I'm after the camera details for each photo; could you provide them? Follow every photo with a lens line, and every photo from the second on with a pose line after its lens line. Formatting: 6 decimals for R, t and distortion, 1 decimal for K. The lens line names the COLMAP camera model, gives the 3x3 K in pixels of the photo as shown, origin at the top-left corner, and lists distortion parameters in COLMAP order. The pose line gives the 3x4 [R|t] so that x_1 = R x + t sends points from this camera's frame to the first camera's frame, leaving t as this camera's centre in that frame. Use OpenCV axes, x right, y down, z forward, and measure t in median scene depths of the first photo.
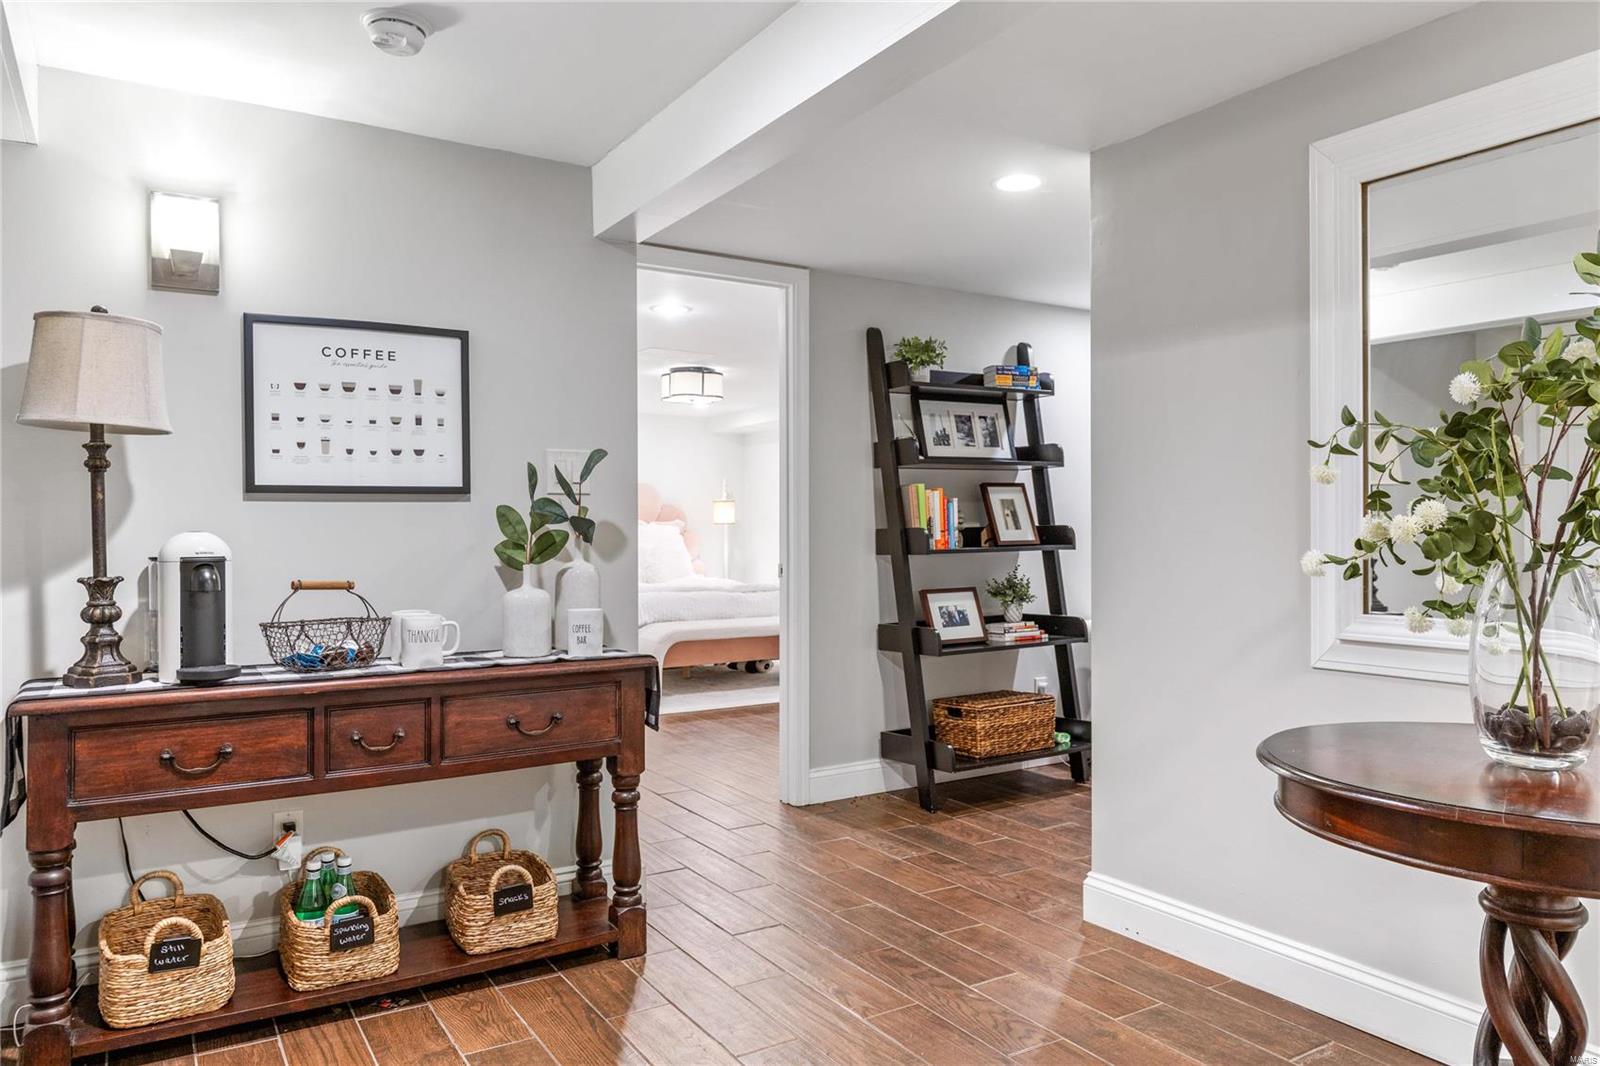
lens RADIAL K [[1081.6, 0, 800.0], [0, 1081.6, 533.0], [0, 0, 1]] dist [0.001005, 0.003028]
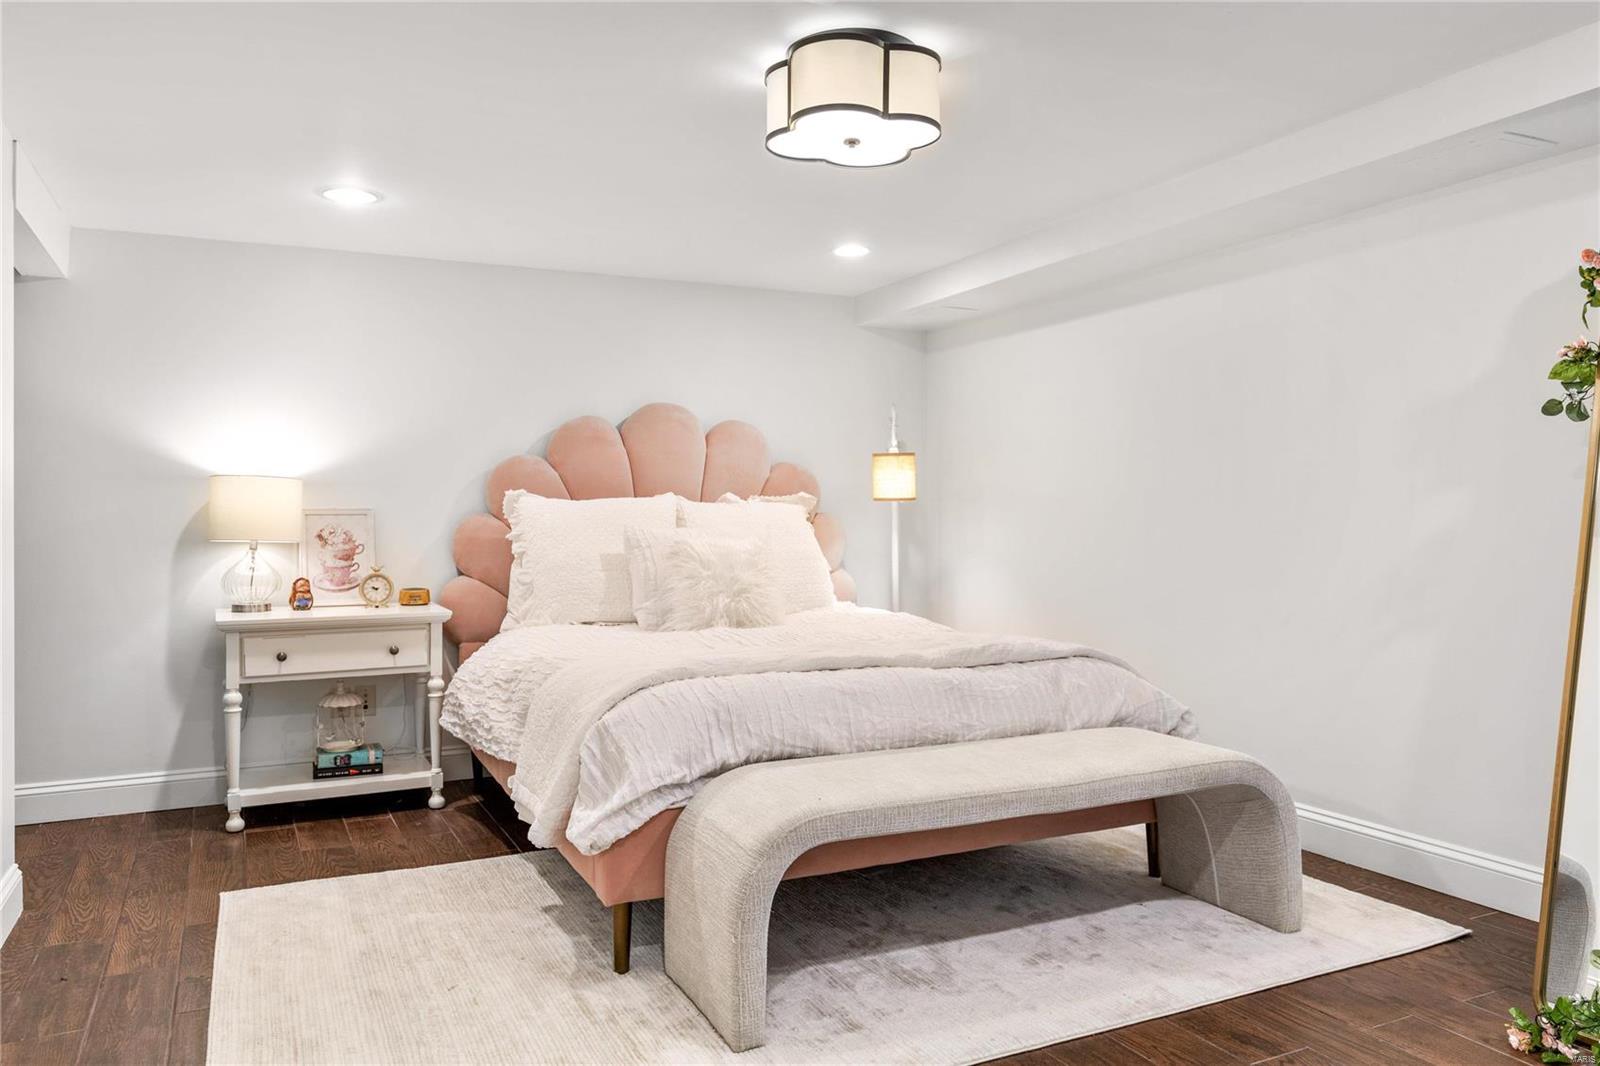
lens RADIAL K [[1153.9, 0, 800.0], [0, 1153.9, 533.0], [0, 0, 1]] dist [-0.000031, -0.000015]
pose [[0.994256, -0.000375, -0.107024, -0.056872], [0.001499, 0.999945, 0.010420, 0.001167], [0.107014, -0.010520, 0.994202, 0.463269]]
